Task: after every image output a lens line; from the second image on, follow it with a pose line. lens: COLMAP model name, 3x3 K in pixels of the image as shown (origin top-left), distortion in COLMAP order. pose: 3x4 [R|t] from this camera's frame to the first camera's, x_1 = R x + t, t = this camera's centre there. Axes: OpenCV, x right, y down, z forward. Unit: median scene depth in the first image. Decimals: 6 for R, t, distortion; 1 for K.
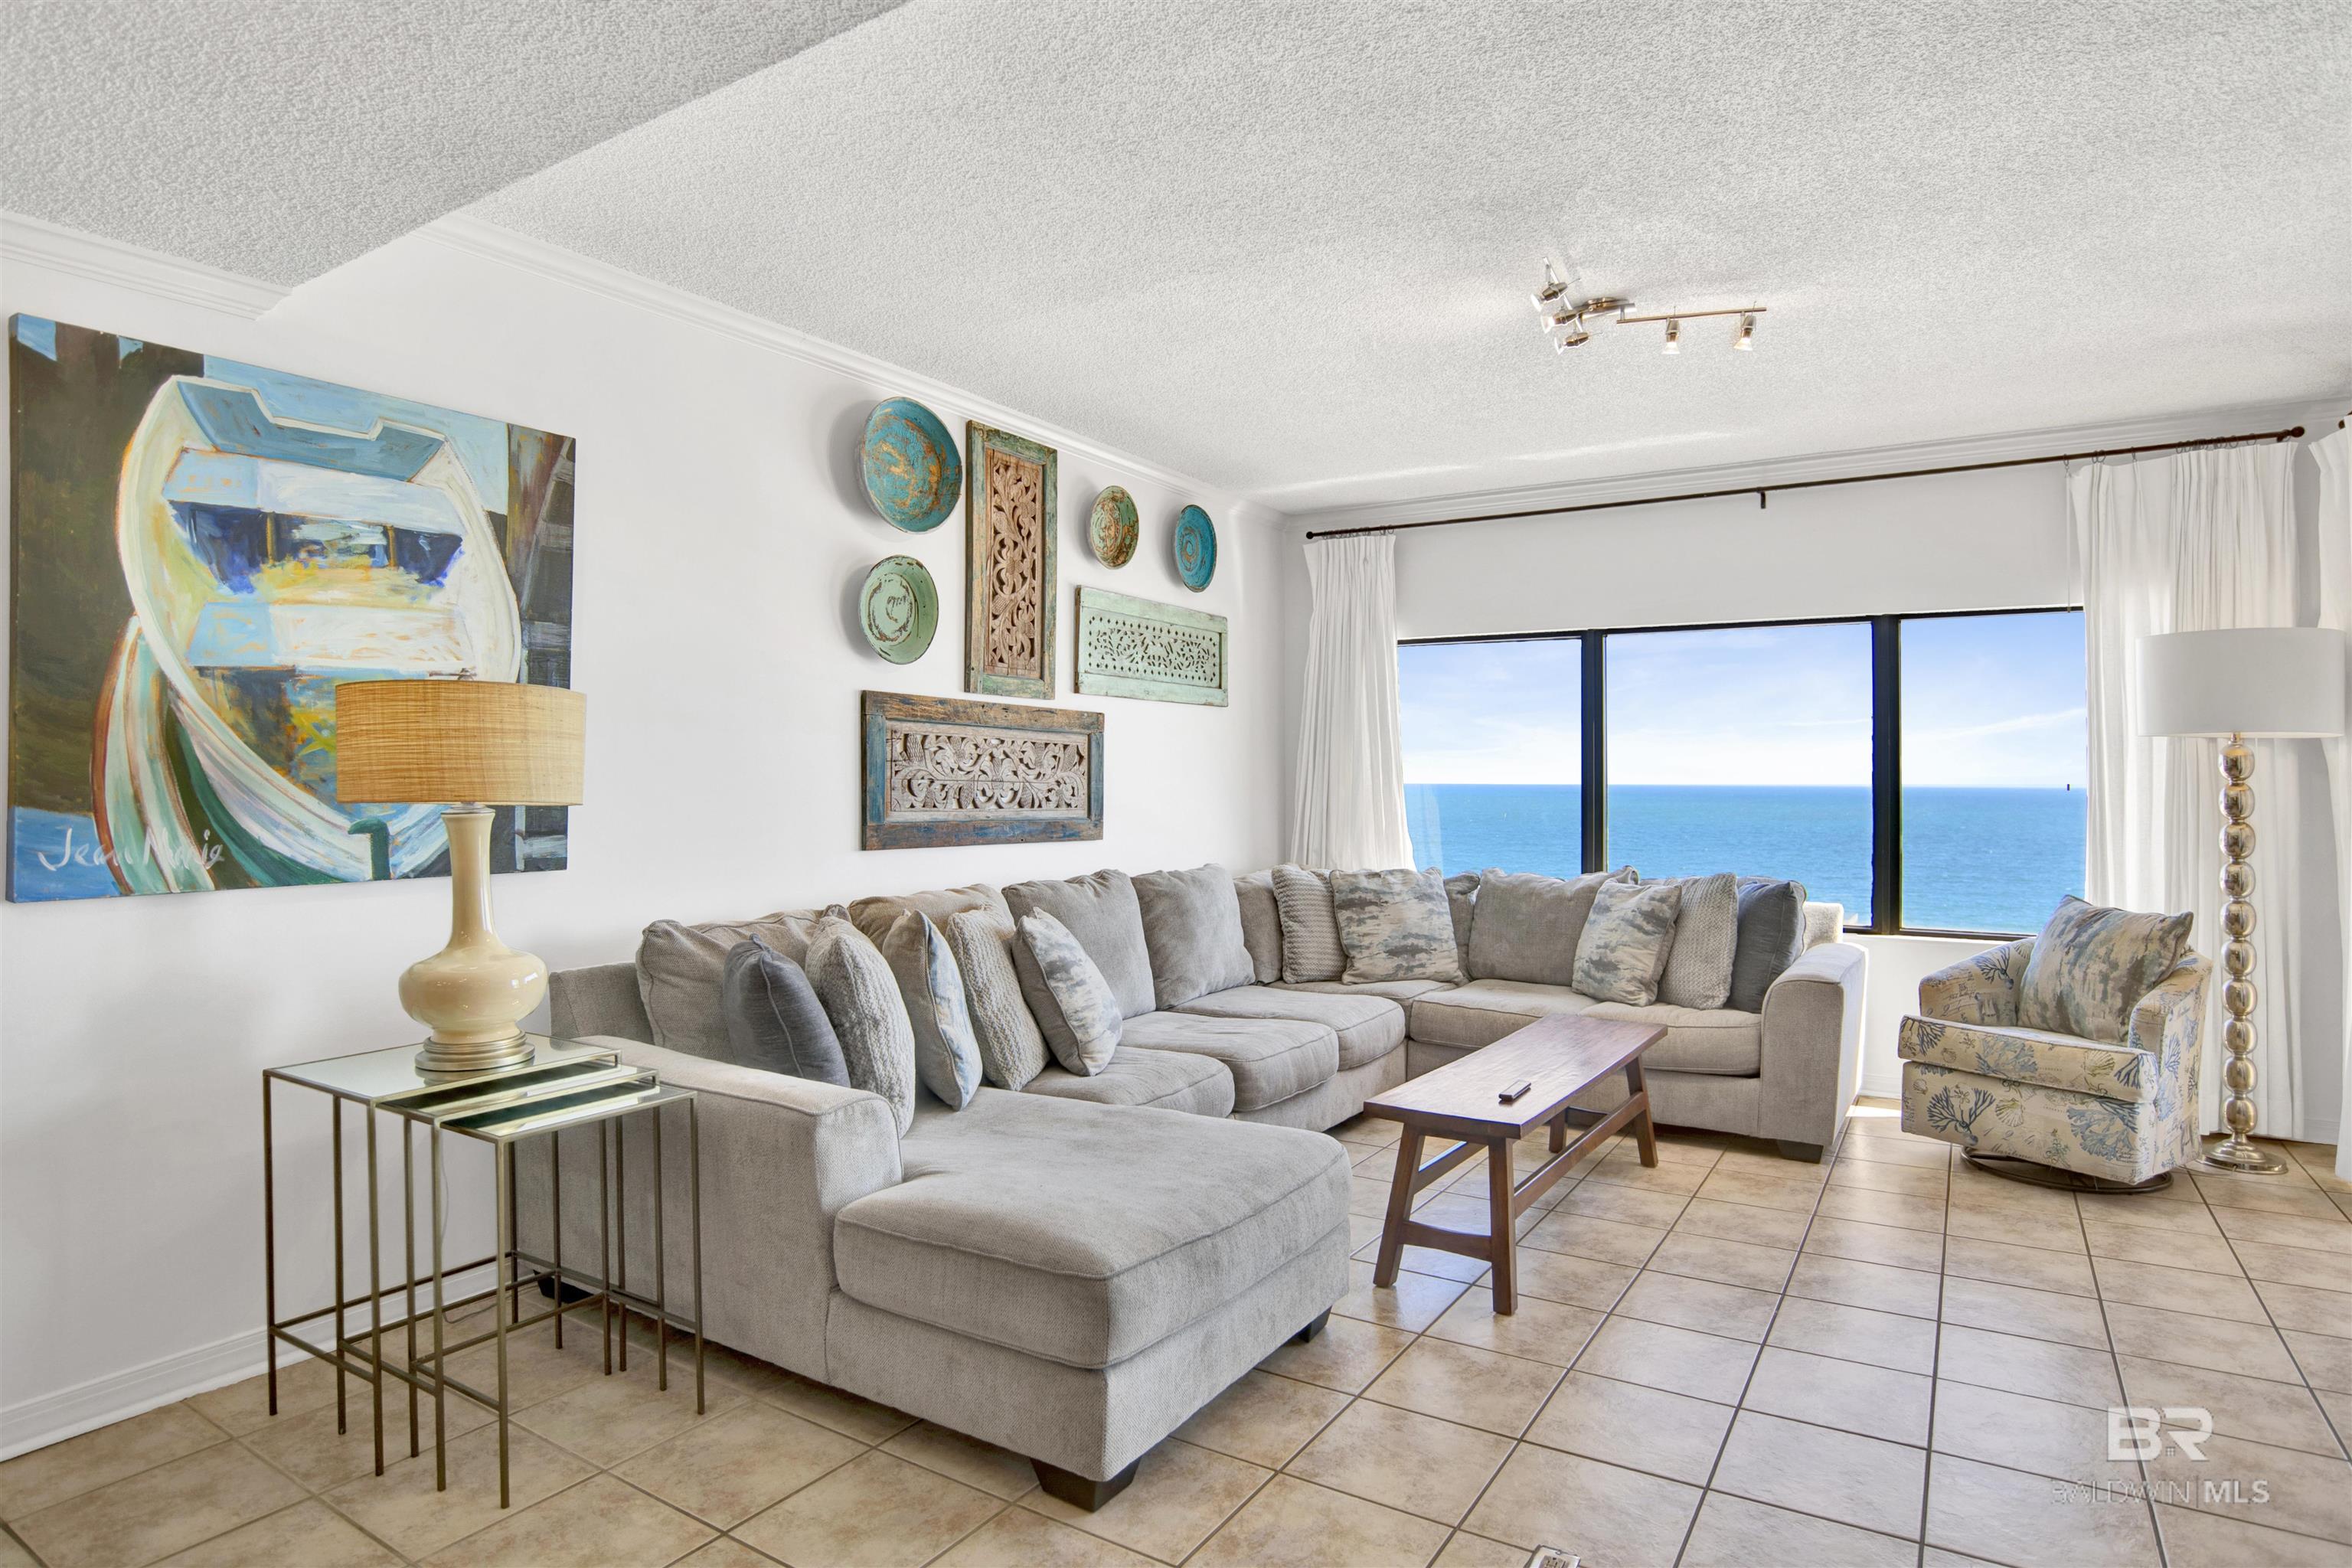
lens RADIAL K [[1267.7, 0, 1179.1], [0, 1267.7, 767.7], [0, 0, 1]] dist [-0.072496, 0.027820]
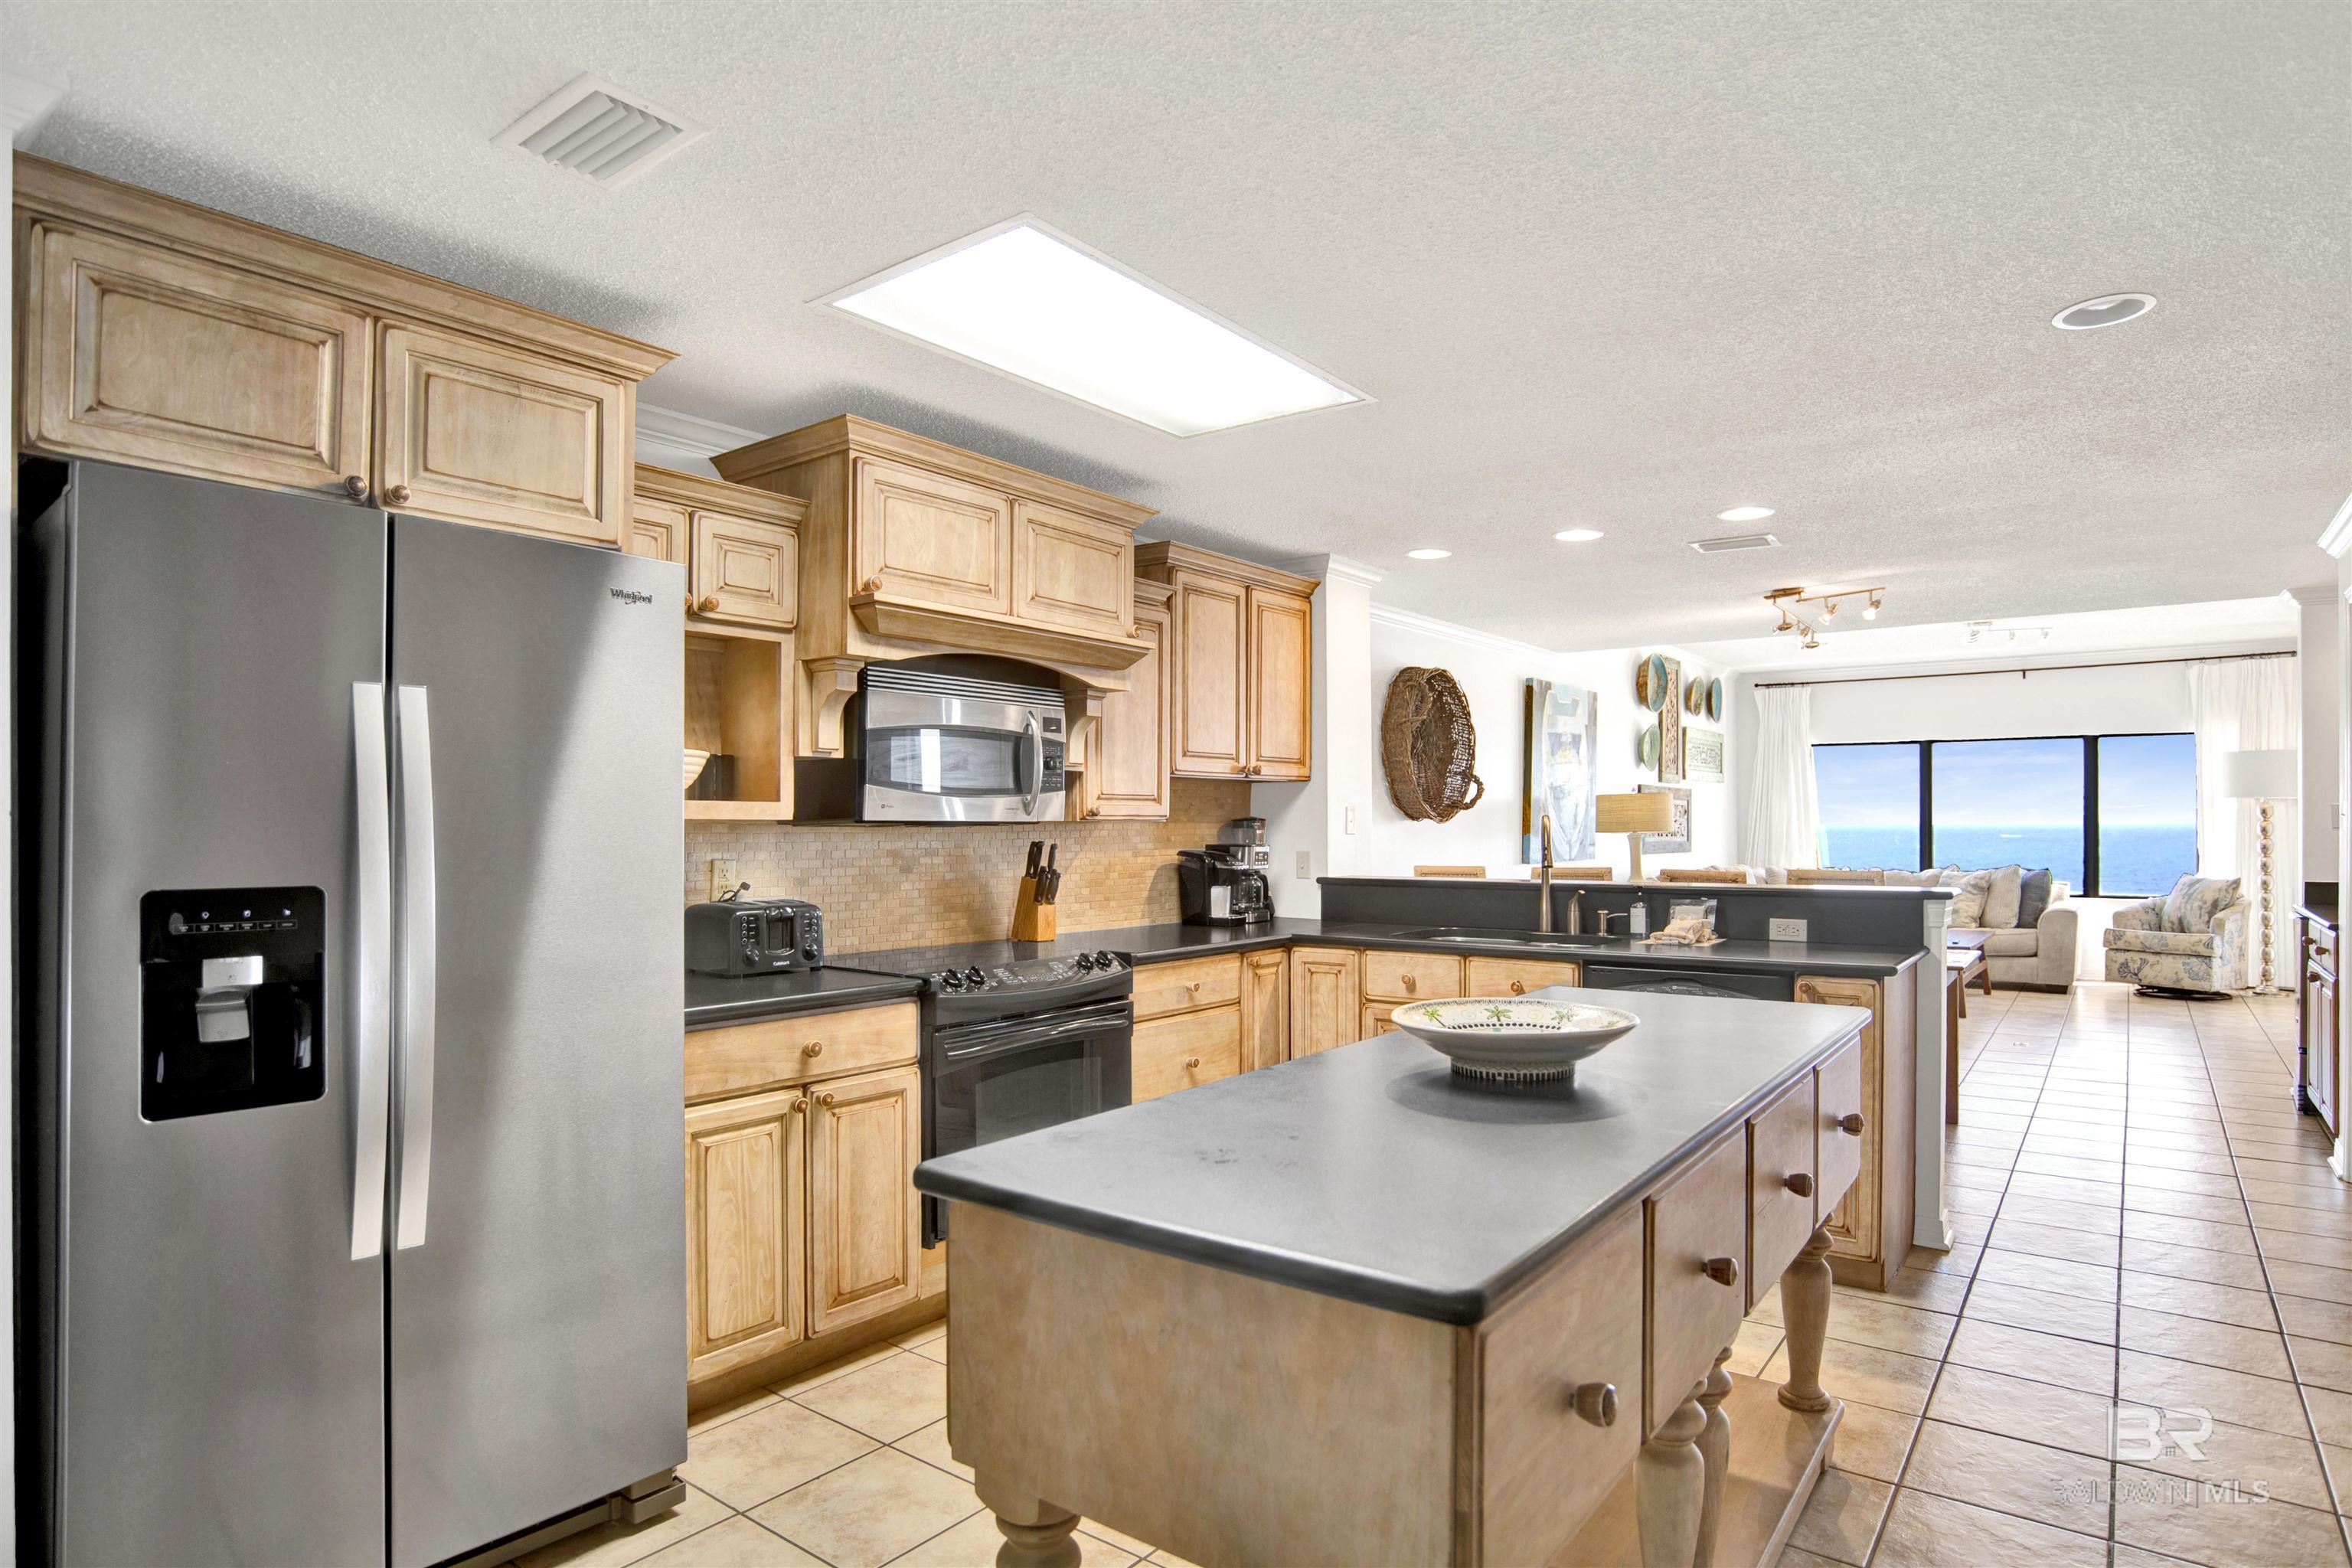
lens RADIAL K [[1267.7, 0, 1195.4], [0, 1267.7, 823.3], [0, 0, 1]] dist [-0.072496, 0.027820]
pose [[0.996787, -0.006983, -0.079793, -0.840356], [0.007745, 0.999927, 0.009242, -0.016932], [0.079723, -0.009830, 0.996769, -1.284029]]
